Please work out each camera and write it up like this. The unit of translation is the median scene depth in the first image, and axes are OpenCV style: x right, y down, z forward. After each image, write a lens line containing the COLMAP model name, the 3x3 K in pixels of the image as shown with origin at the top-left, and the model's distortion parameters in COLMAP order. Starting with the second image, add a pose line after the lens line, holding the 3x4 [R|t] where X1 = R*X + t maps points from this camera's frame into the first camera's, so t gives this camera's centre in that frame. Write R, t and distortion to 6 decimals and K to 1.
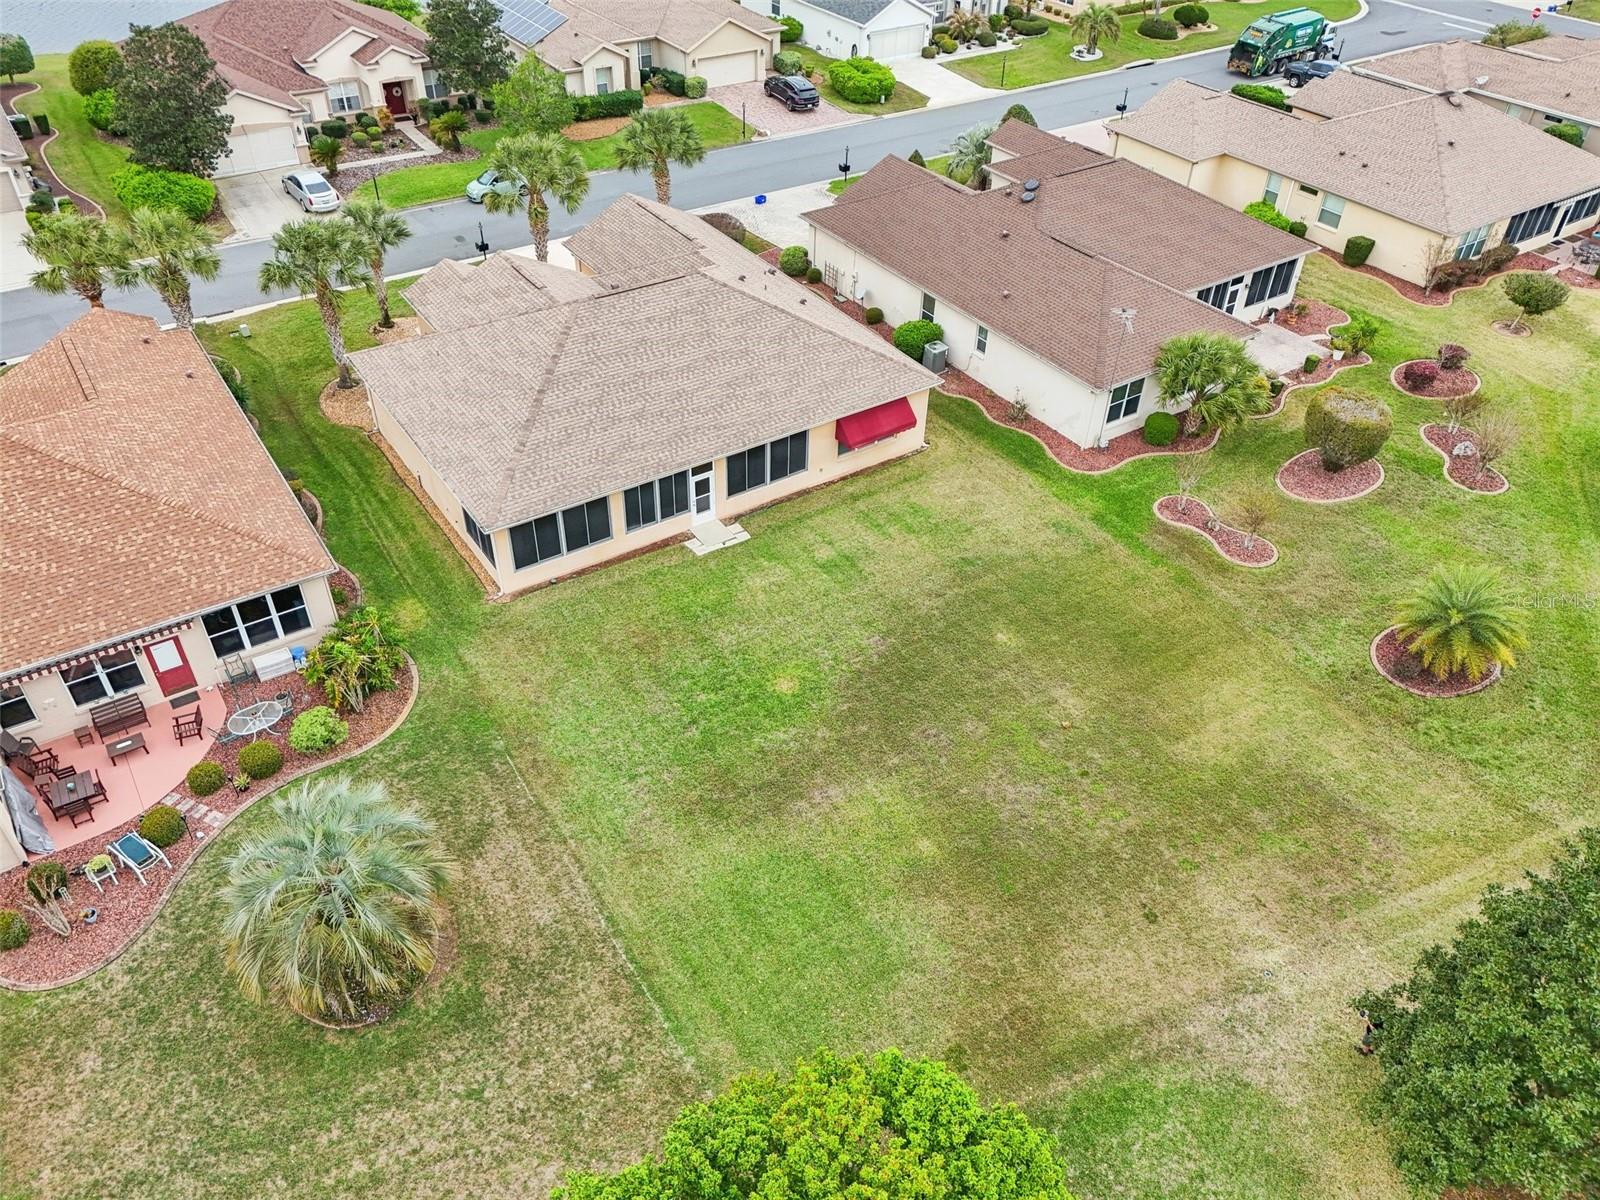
lens RADIAL K [[1179.3, 0, 801.6], [0, 1179.3, 599.8], [0, 0, 1]] dist [0.073918, -0.058748]
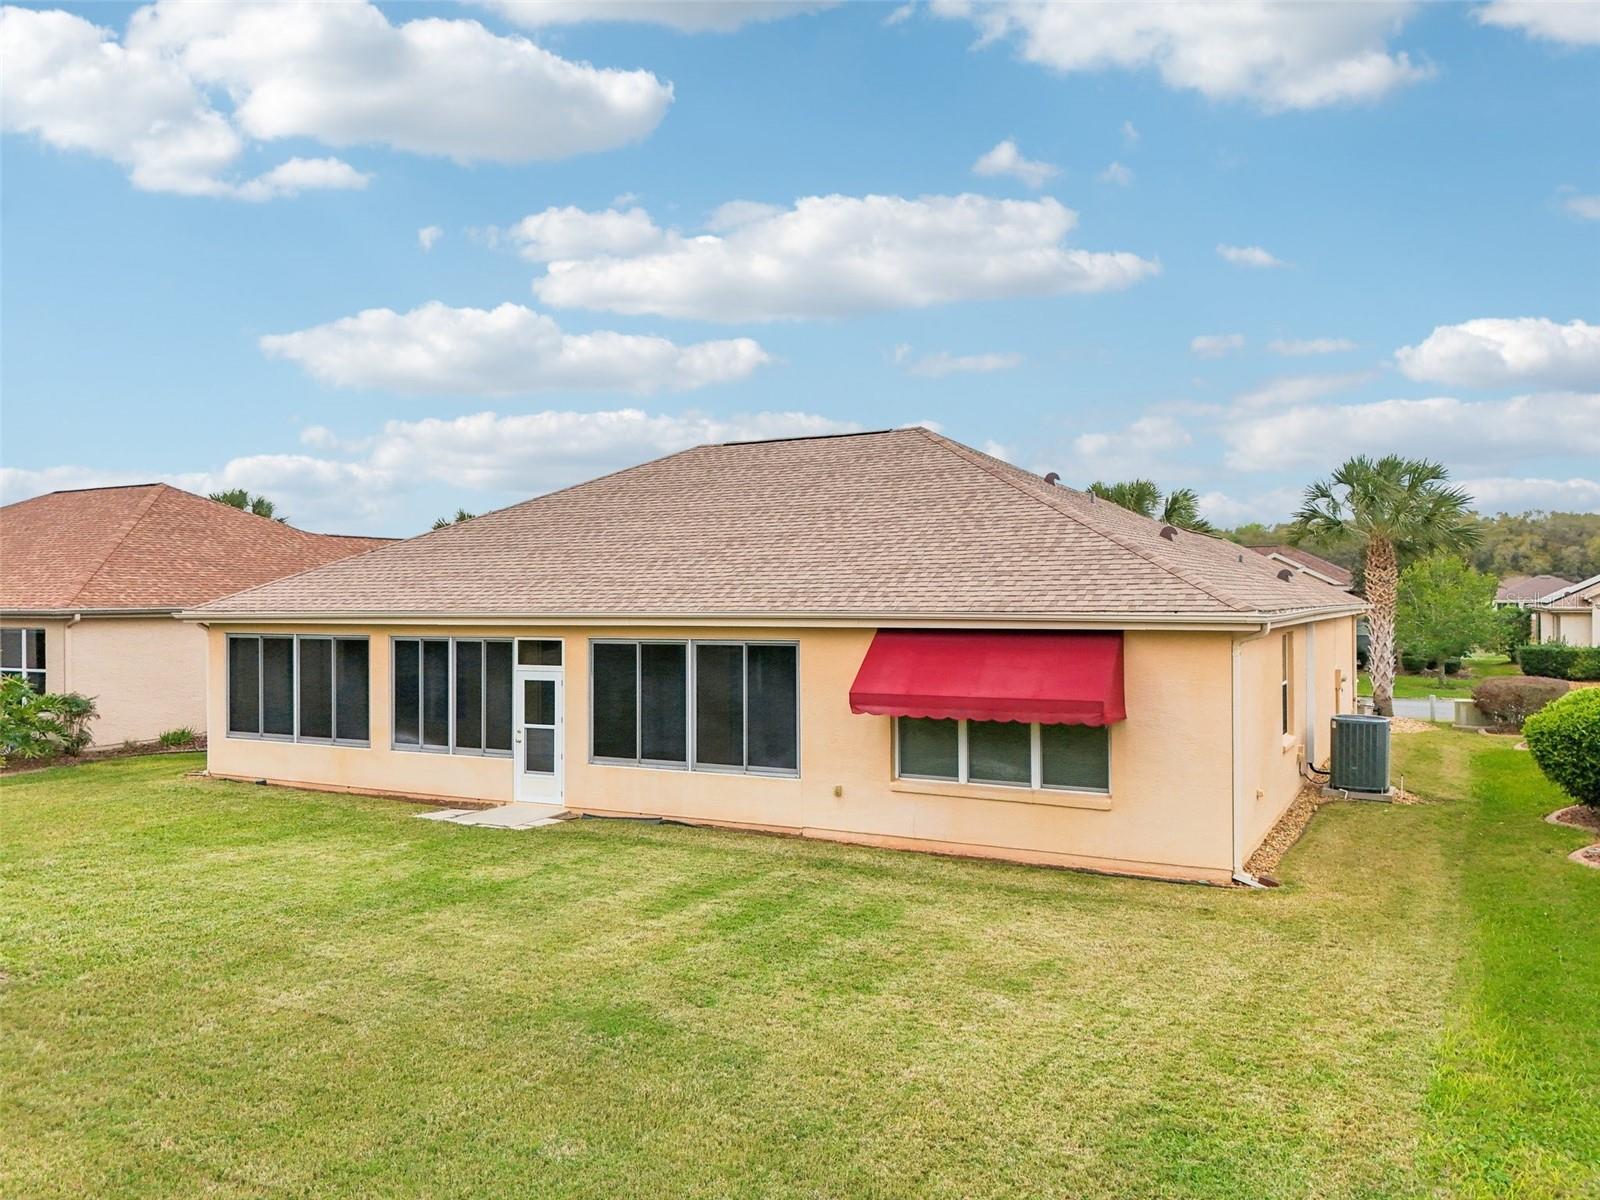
lens RADIAL K [[1191.7, 0, 800.0], [0, 1191.7, 600.0], [0, 0, 1]] dist [0.113127, -0.139054]
pose [[0.461656, -0.025321, -0.886698, 0.347389], [-0.550643, 0.775507, -0.308836, -0.041210], [0.695461, 0.630830, 0.344074, 0.887290]]
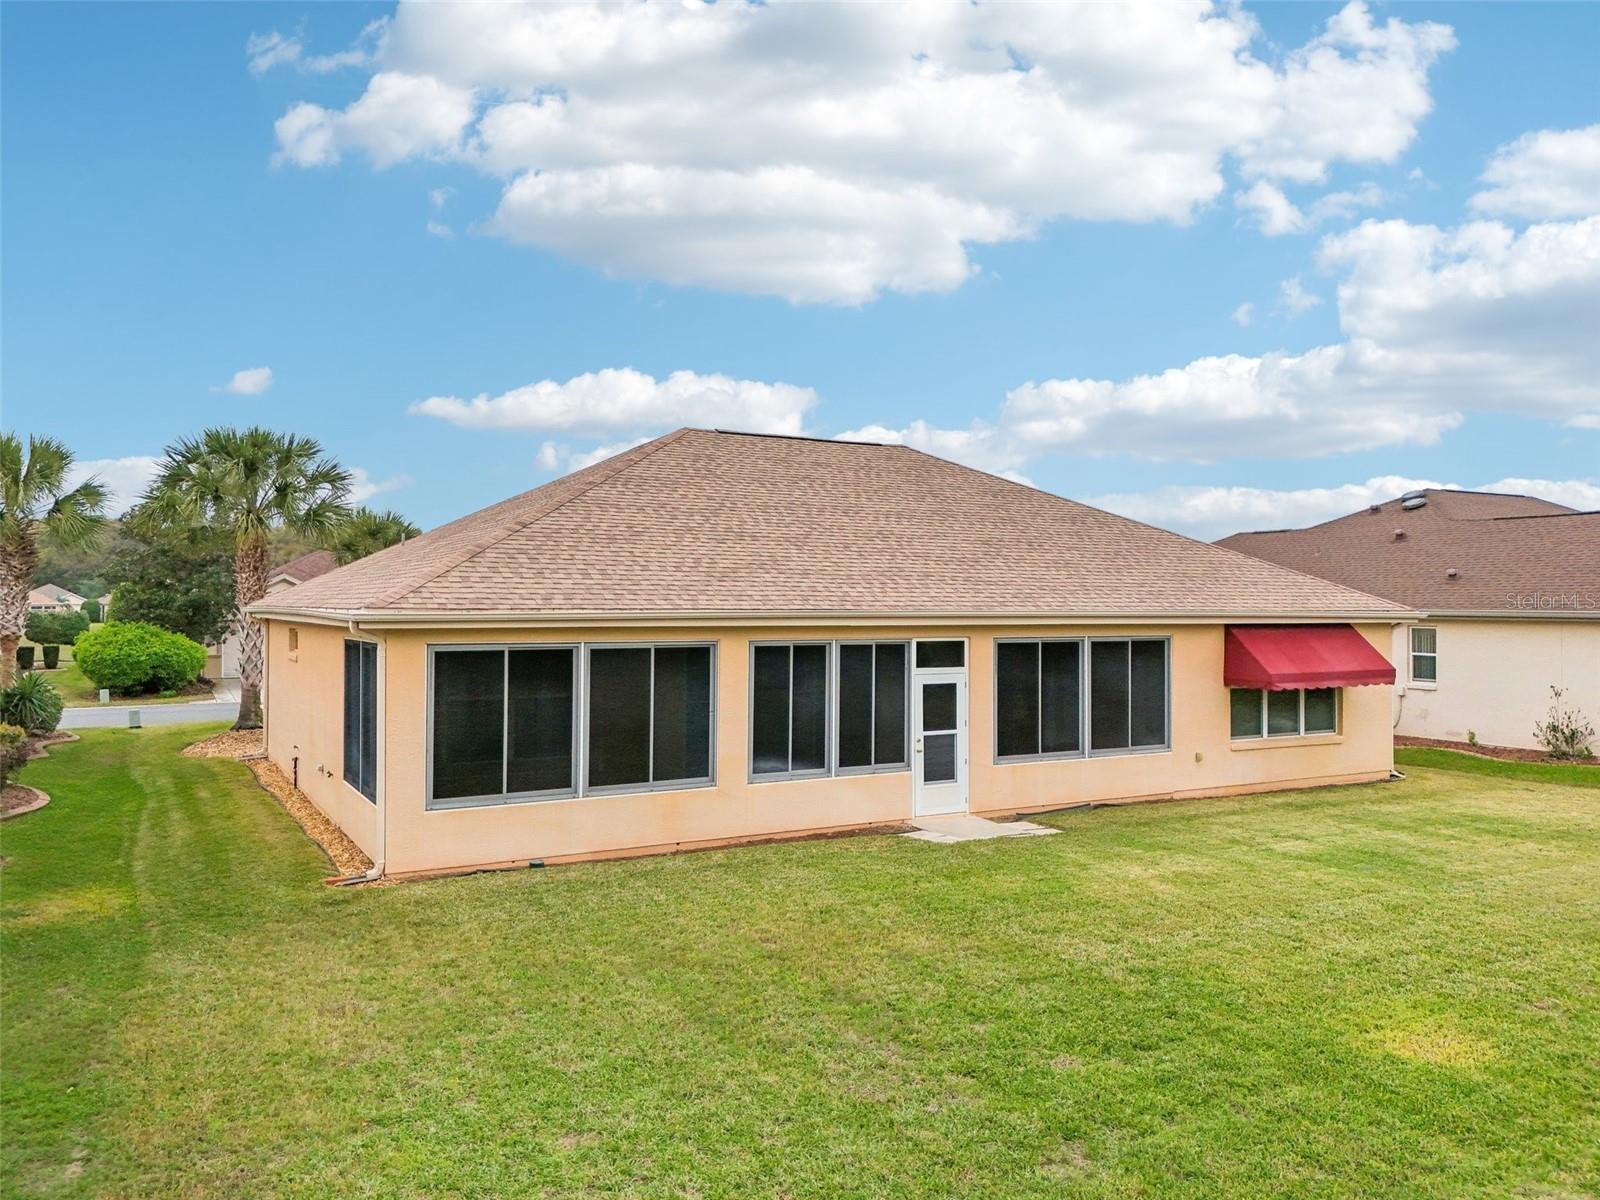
lens RADIAL K [[1191.7, 0, 800.0], [0, 1191.7, 600.0], [0, 0, 1]] dist [0.113127, -0.139054]
pose [[0.996773, -0.022081, -0.077181, -0.099062], [-0.032583, 0.767397, -0.640344, 0.140635], [0.073368, 0.640792, 0.764201, 0.655110]]
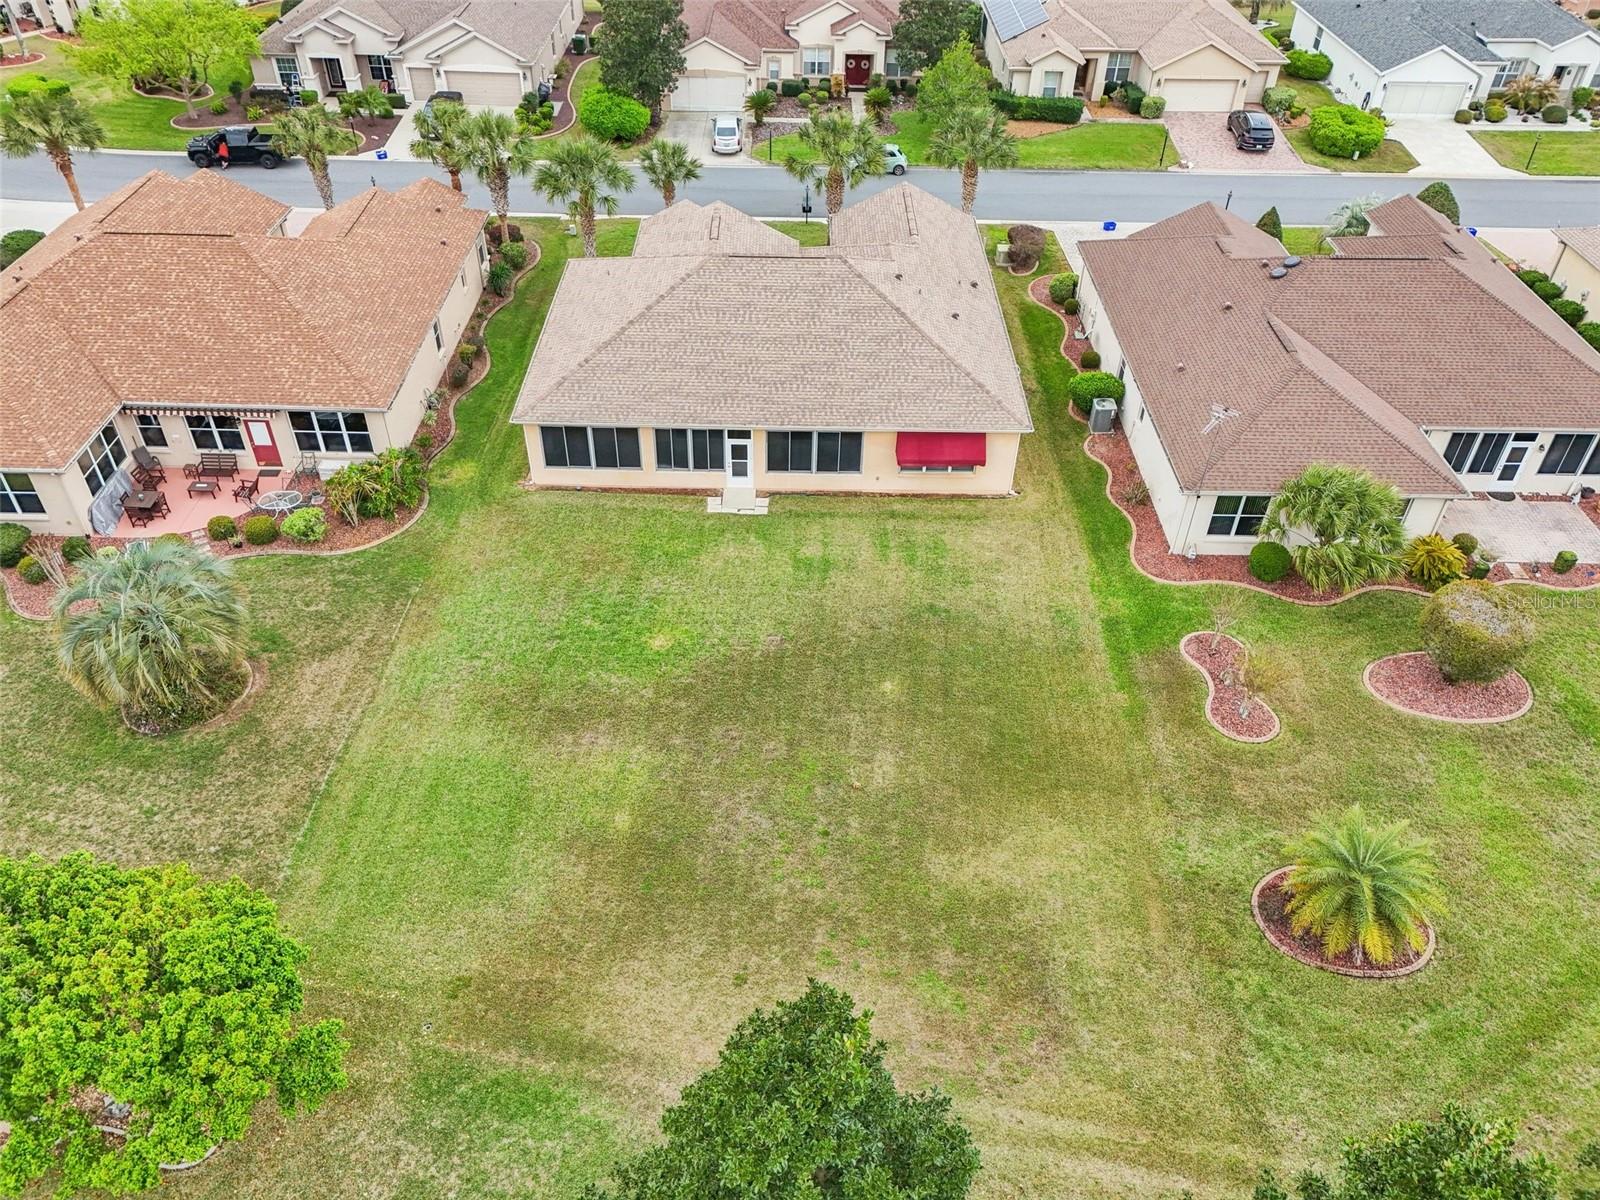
lens RADIAL K [[1179.3, 0, 801.6], [0, 1179.3, 599.8], [0, 0, 1]] dist [0.073918, -0.058748]
pose [[0.827482, 0.352304, -0.437214, 0.456794], [-0.354475, 0.931652, 0.079830, -0.076480], [0.435456, 0.088923, 0.895807, 0.107651]]
